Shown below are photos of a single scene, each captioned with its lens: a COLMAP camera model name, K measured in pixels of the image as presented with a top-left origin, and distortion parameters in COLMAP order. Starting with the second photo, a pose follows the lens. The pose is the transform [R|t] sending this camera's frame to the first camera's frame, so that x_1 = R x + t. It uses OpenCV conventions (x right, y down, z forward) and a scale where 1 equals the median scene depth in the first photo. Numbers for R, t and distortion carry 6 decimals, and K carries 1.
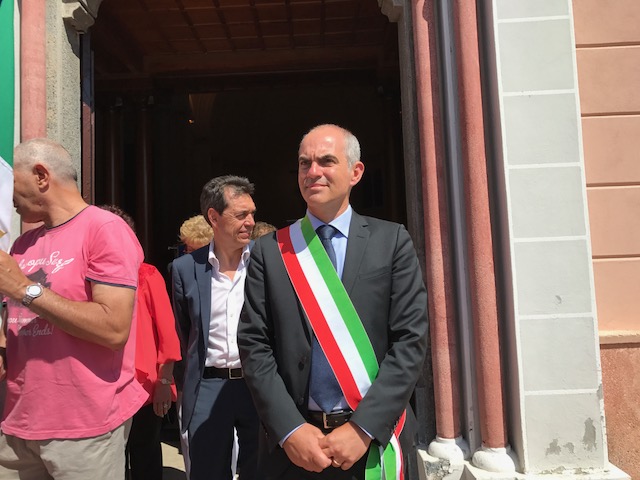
lens RADIAL K [[522.9, 0, 317.2], [0, 522.9, 237.1], [0, 0, 1]] dist [0.001828, 0.001016]
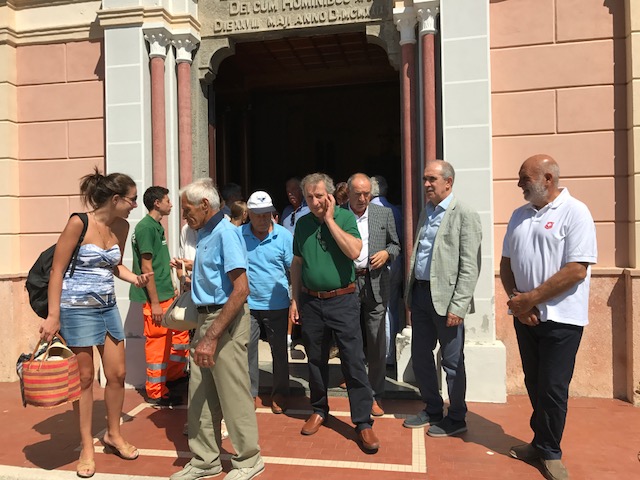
lens RADIAL K [[522.9, 0, 322.3], [0, 522.9, 231.6], [0, 0, 1]] dist [0.001828, 0.001016]
pose [[0.984467, 0.022313, -0.174144, 0.239172], [-0.010413, 0.997566, 0.068951, -0.042737], [0.175259, -0.066067, 0.982303, -0.697824]]
